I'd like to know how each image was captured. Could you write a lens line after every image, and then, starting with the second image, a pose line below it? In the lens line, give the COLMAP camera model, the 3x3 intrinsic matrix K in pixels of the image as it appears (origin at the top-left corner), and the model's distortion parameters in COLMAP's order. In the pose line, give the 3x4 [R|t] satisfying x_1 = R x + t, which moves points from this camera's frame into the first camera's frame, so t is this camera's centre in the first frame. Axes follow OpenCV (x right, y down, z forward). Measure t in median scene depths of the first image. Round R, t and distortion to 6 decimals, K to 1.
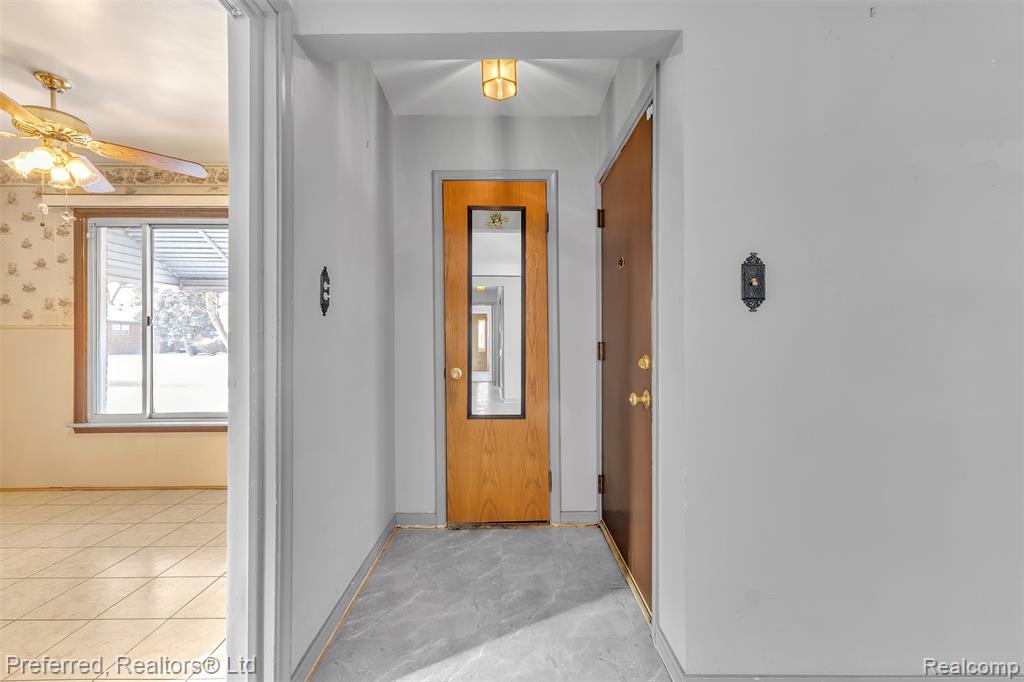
lens RADIAL K [[436.4, 0, 512.0], [0, 436.4, 341.0], [0, 0, 1]] dist [0.000999, 0.000141]
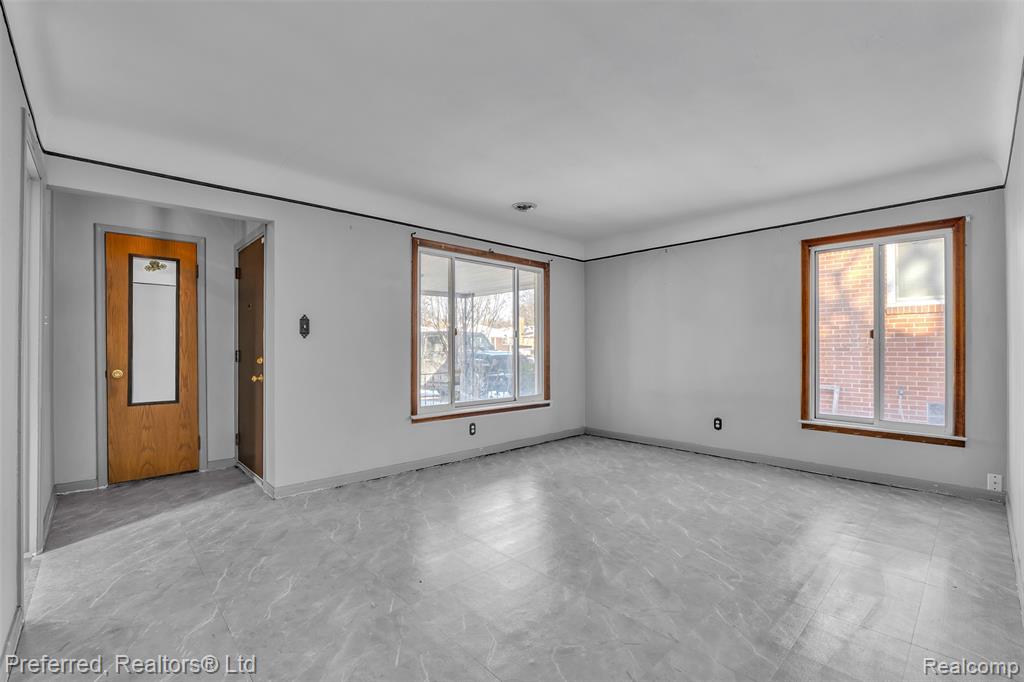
lens RADIAL K [[439.8, 0, 509.3], [0, 439.8, 345.6], [0, 0, 1]] dist [-0.011281, 0.000110]
pose [[0.738605, 0.003247, 0.674131, -0.142093], [0.001459, 0.999978, -0.006416, -0.003767], [-0.674137, 0.005723, 0.738584, -0.849672]]
